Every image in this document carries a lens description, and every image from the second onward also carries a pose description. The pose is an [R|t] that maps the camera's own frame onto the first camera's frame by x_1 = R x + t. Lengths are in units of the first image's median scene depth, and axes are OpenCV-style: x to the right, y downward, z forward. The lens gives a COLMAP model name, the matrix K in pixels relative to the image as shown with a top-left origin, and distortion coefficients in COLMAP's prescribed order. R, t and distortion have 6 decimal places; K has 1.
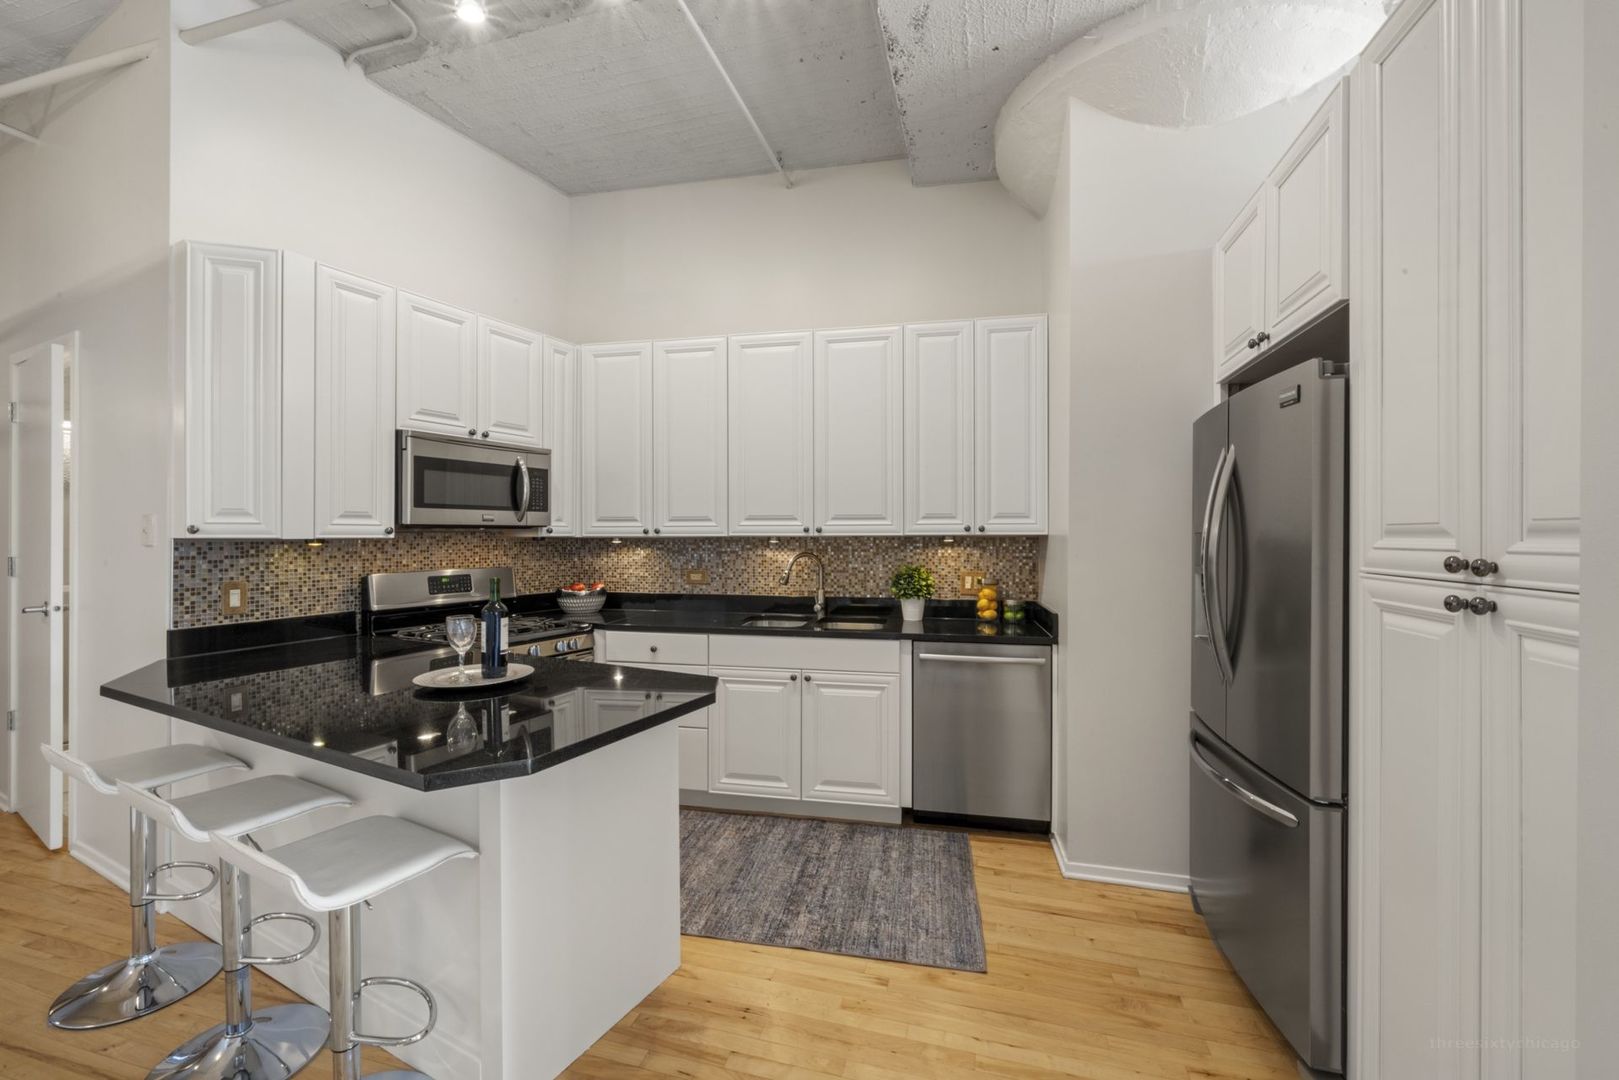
lens RADIAL K [[657.0, 0, 809.5], [0, 657.0, 540.0], [0, 0, 1]] dist [-0.012966, 0.000044]
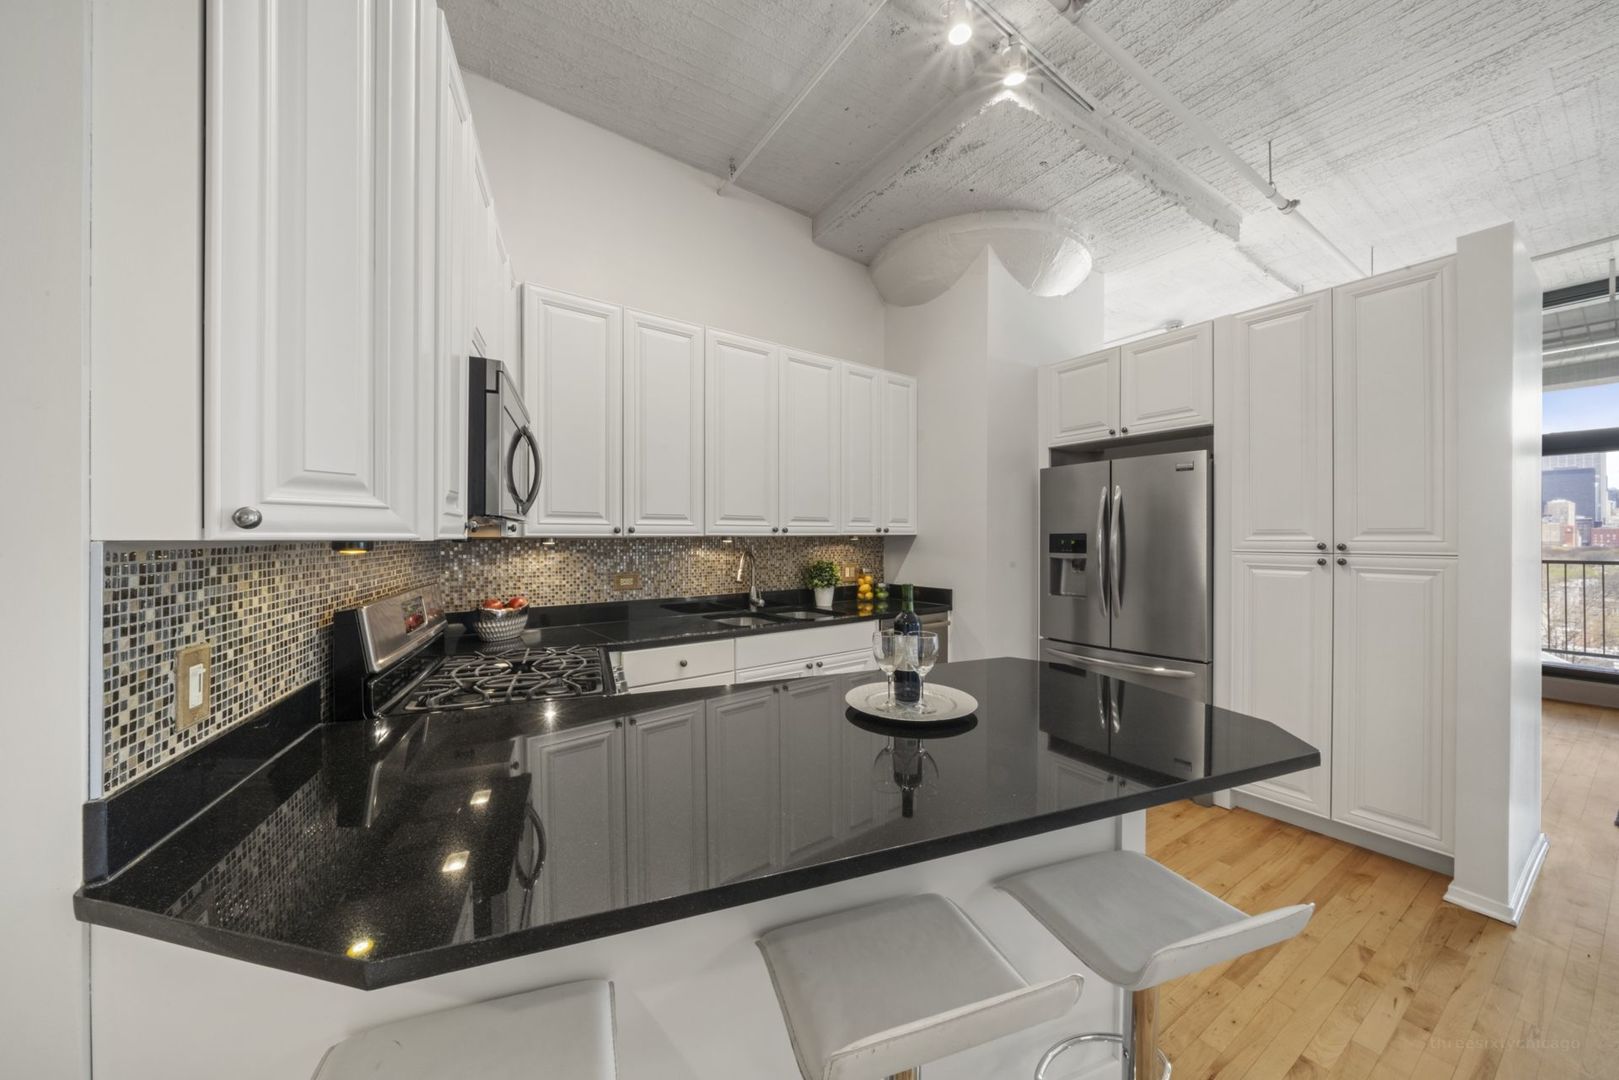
lens RADIAL K [[569.2, 0, 794.1], [0, 569.2, 537.0], [0, 0, 1]] dist [0.000080, 0.000092]
pose [[0.664114, -0.001527, 0.747630, -0.677914], [0.005000, 0.999985, -0.002398, -0.001593], [-0.747615, 0.005331, 0.664111, 0.358810]]
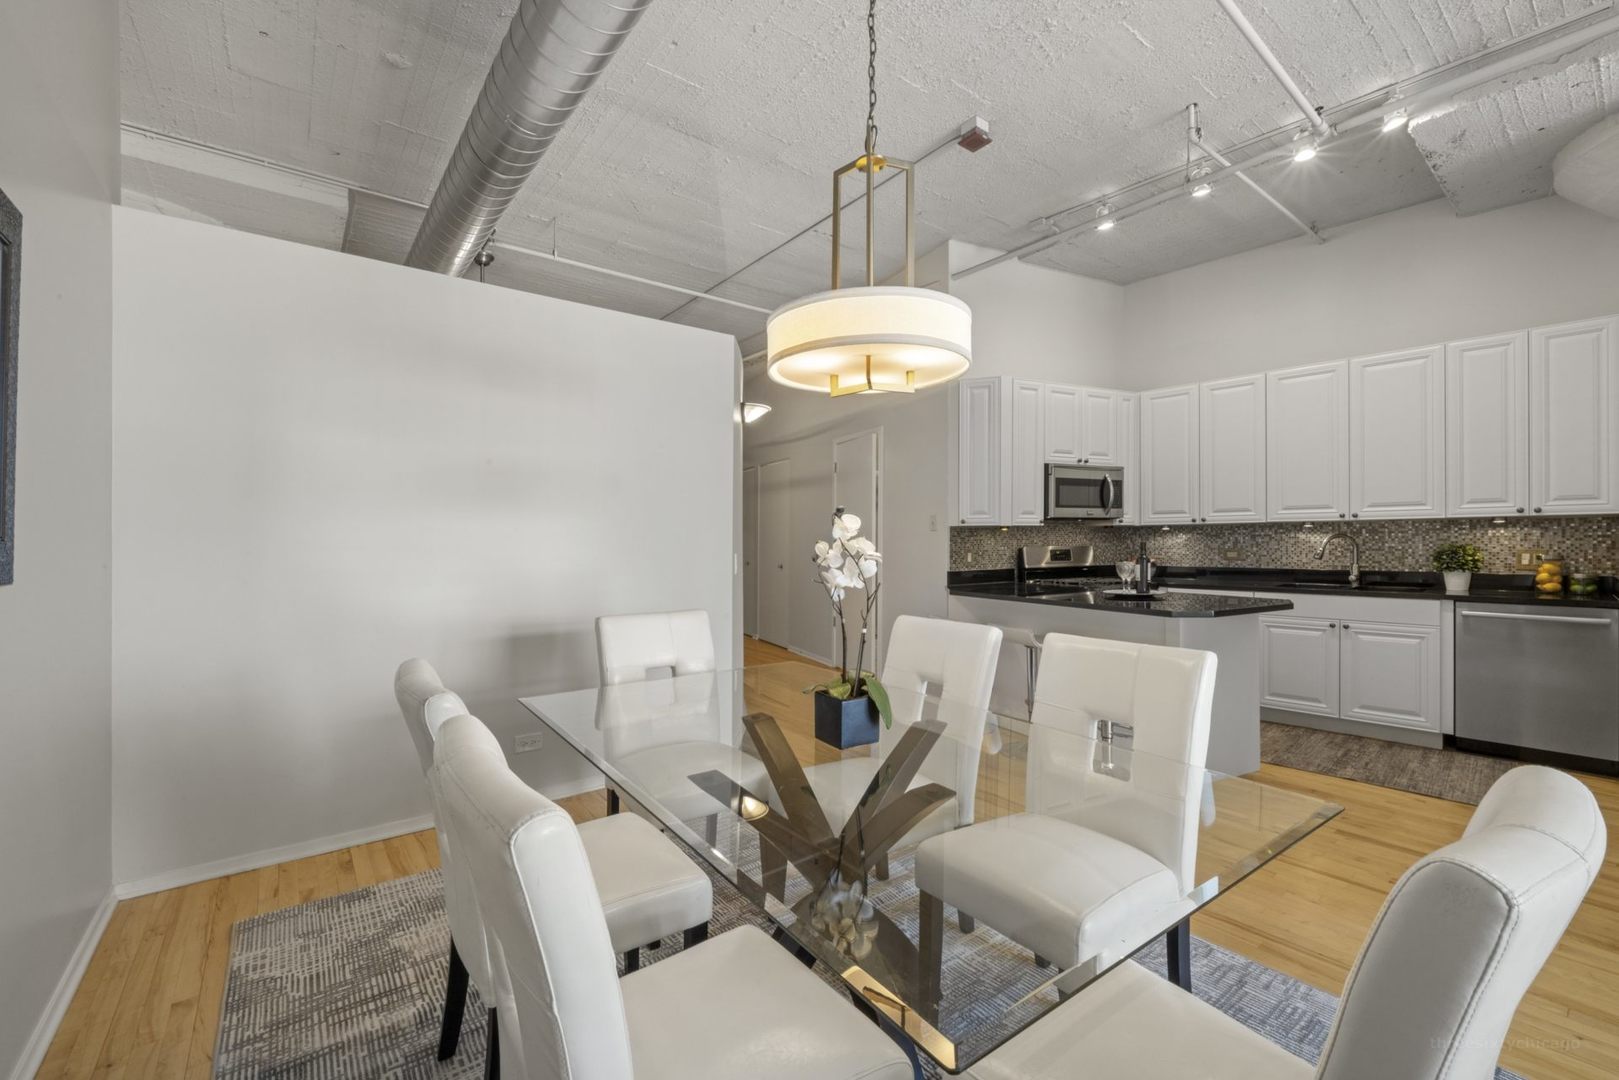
lens RADIAL K [[674.8, 0, 791.0], [0, 674.8, 545.3], [0, 0, 1]] dist [-0.006326, -0.000017]
pose [[0.796125, -0.001500, -0.605130, -0.067796], [0.004143, 0.999987, 0.002972, 0.034165], [0.605118, -0.004874, 0.796121, -0.697038]]
